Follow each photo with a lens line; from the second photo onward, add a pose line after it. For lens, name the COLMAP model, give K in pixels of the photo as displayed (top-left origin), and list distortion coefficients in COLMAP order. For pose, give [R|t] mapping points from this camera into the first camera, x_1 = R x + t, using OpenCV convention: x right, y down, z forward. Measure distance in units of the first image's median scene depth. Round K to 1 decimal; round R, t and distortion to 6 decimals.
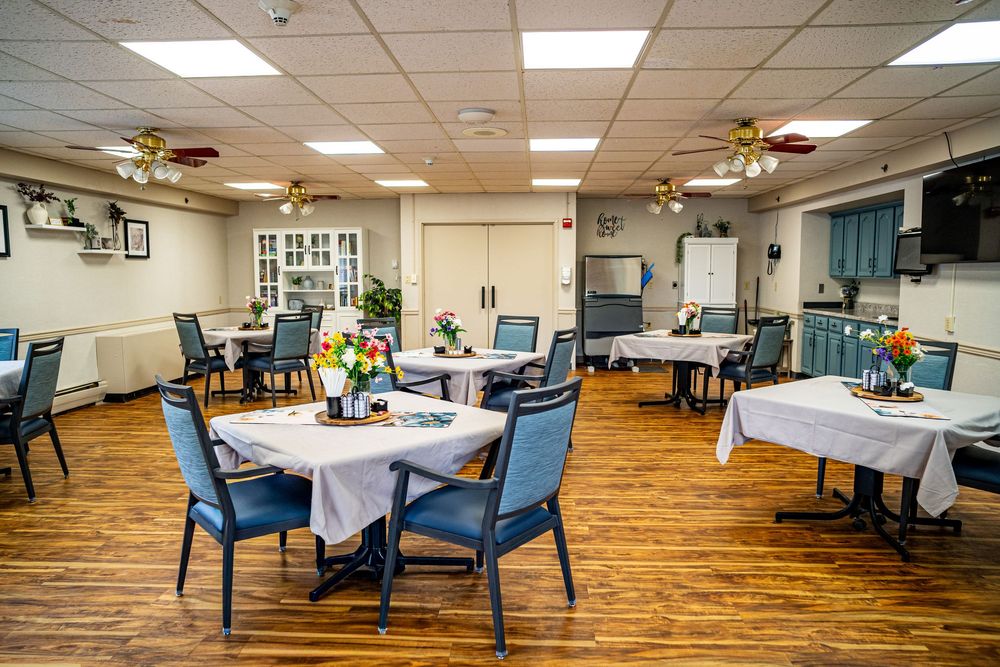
lens RADIAL K [[692.7, 0, 500.0], [0, 692.7, 333.5], [0, 0, 1]] dist [-0.088509, 0.080952]
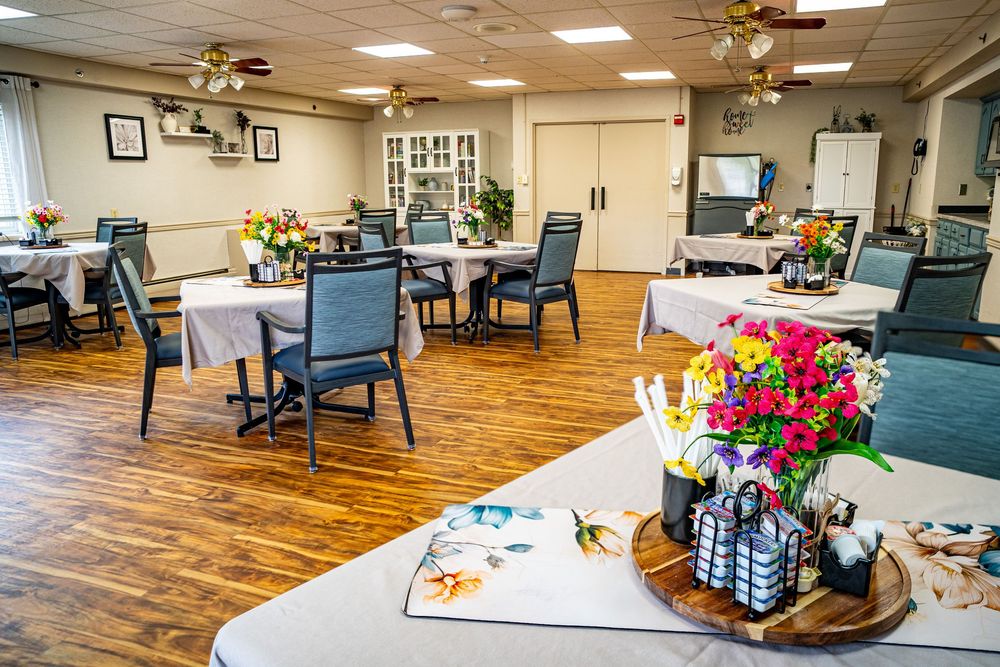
lens RADIAL K [[722.5, 0, 502.5], [0, 722.5, 322.4], [0, 0, 1]] dist [-0.095856, 0.090687]
pose [[0.952655, 0.054903, -0.299054, 0.212944], [-0.023046, 0.993771, 0.109029, 0.017576], [0.303177, -0.096975, 0.947987, -0.028805]]
